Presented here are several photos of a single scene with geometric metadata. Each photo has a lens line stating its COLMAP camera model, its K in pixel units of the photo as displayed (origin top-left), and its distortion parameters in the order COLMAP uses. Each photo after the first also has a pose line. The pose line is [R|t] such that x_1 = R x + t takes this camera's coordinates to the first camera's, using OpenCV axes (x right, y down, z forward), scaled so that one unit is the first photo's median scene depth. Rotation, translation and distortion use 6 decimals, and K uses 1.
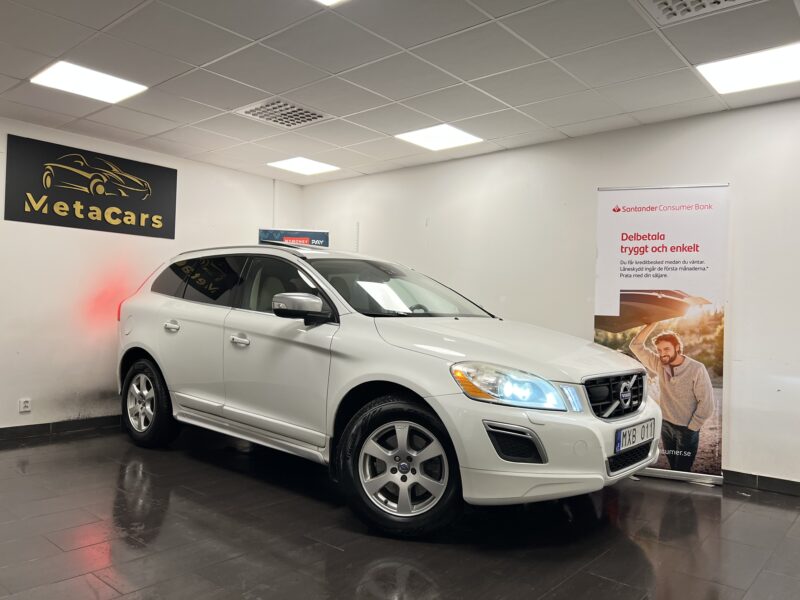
lens RADIAL K [[608.3, 0, 392.3], [0, 608.3, 305.0], [0, 0, 1]] dist [0.045809, -0.058327]
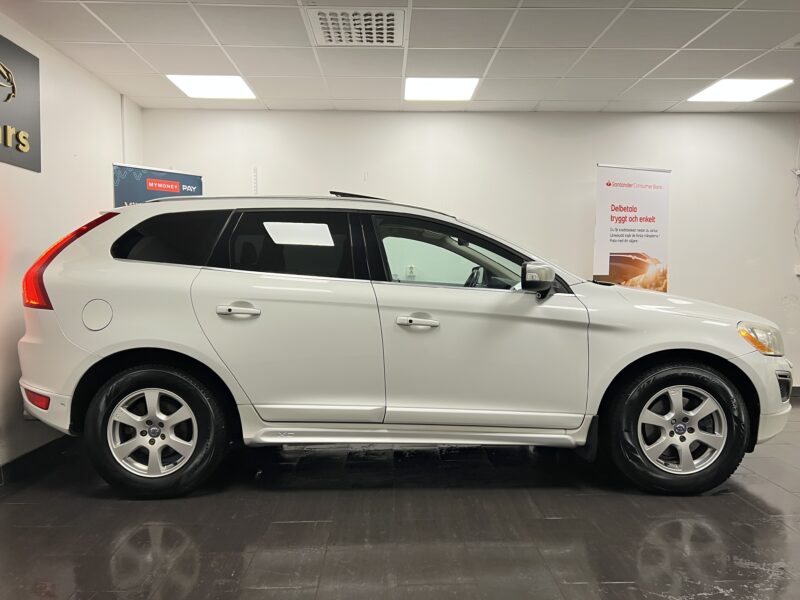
lens RADIAL K [[608.3, 0, 427.1], [0, 608.3, 295.7], [0, 0, 1]] dist [0.045809, -0.058327]
pose [[0.731733, -0.055280, 0.679346, -0.707772], [0.013589, 0.997691, 0.066547, -0.025876], [-0.681456, -0.039463, 0.730794, 0.382512]]
